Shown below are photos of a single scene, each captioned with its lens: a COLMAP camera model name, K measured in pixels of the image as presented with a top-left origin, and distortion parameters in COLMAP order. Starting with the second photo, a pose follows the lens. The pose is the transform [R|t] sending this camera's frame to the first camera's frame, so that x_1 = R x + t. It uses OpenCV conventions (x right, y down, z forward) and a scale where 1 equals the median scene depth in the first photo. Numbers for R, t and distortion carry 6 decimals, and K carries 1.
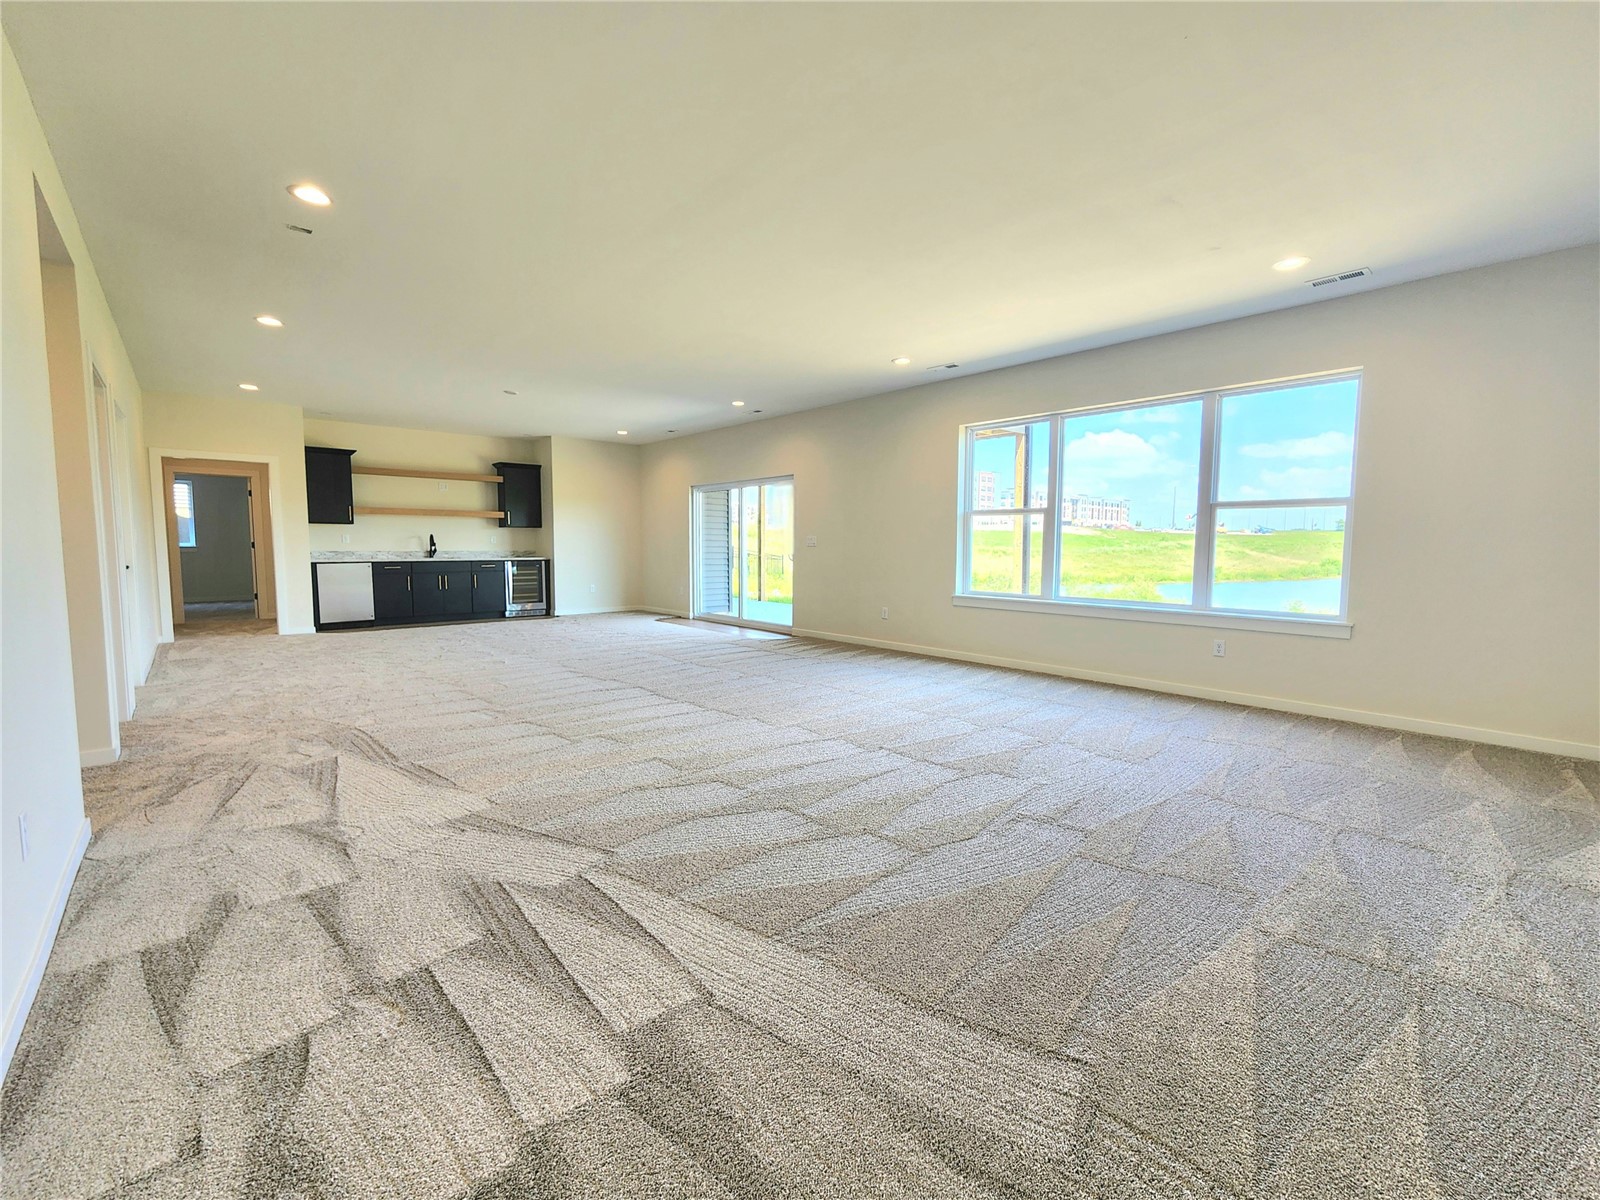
lens RADIAL K [[683.2, 0, 805.6], [0, 683.2, 598.0], [0, 0, 1]] dist [-0.001015, -0.000613]
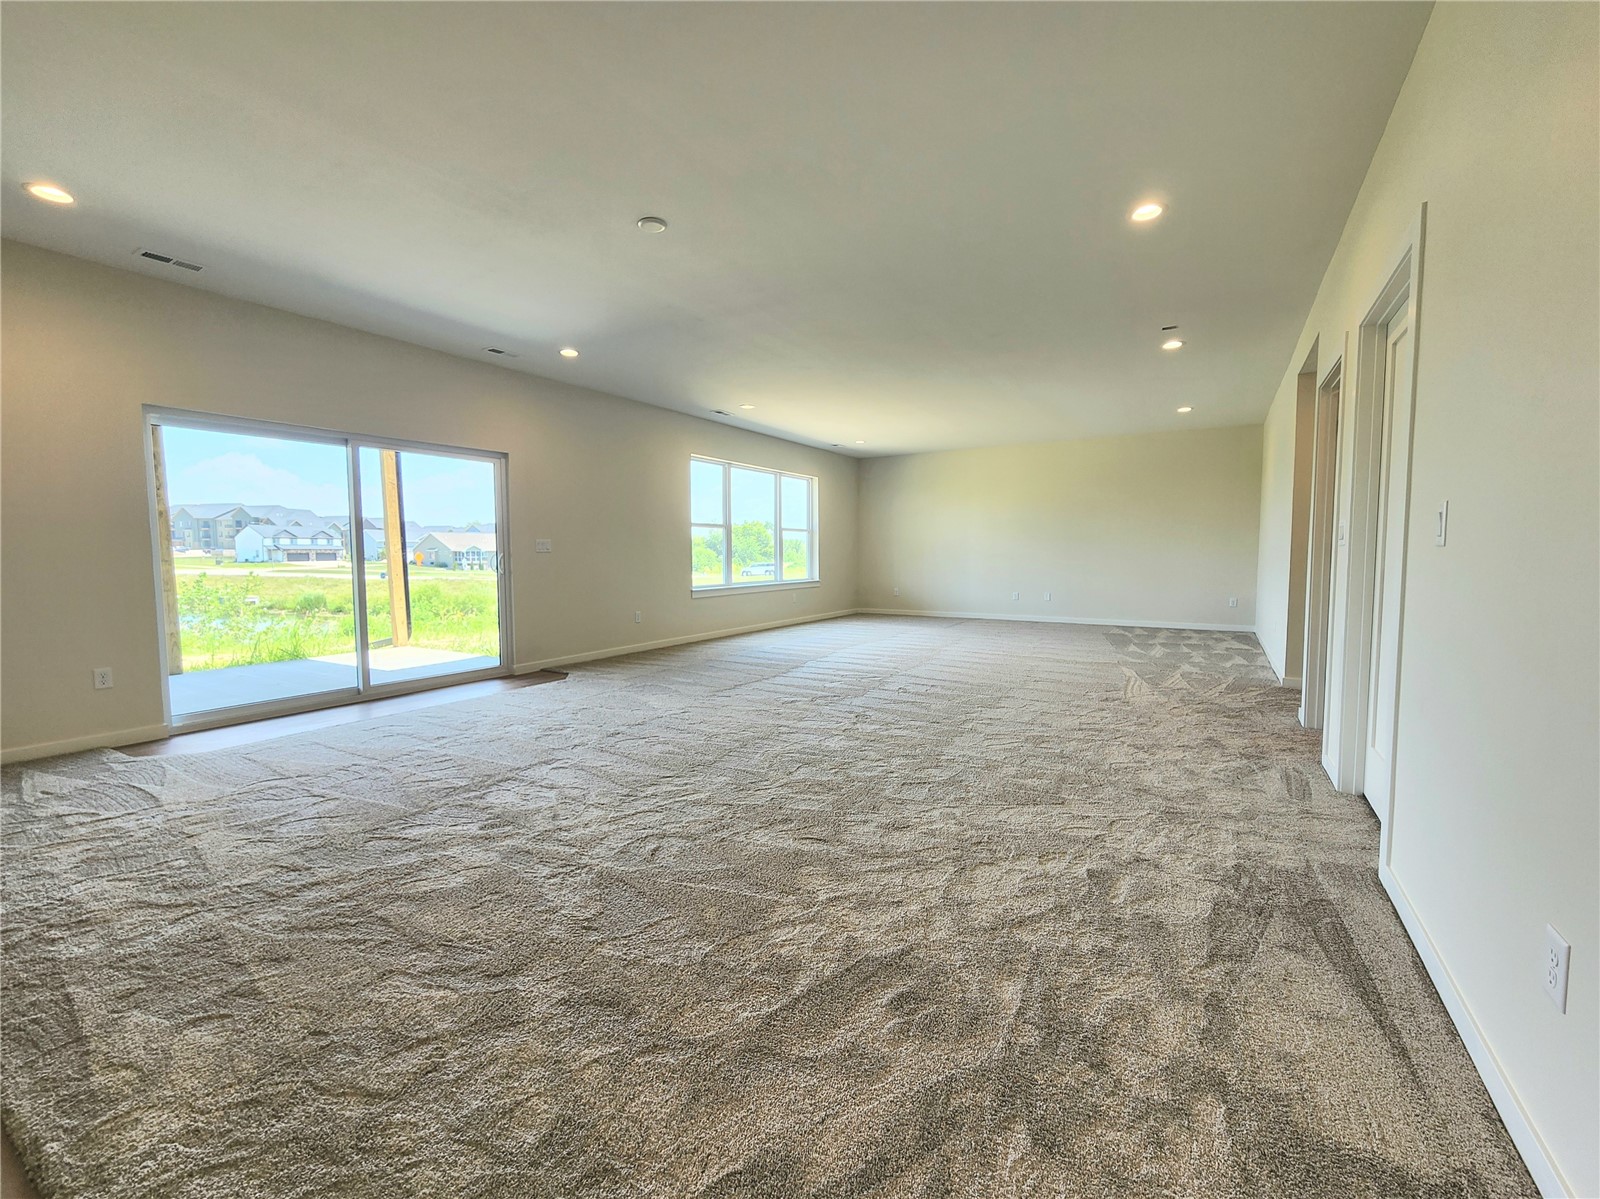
lens RADIAL K [[669.7, 0, 802.3], [0, 669.7, 599.9], [0, 0, 1]] dist [-0.000406, -0.000414]
pose [[-0.289834, -0.067629, 0.954684, -1.678943], [0.082220, 0.992053, 0.095237, -0.145409], [-0.953539, 0.106097, -0.281971, 1.935111]]
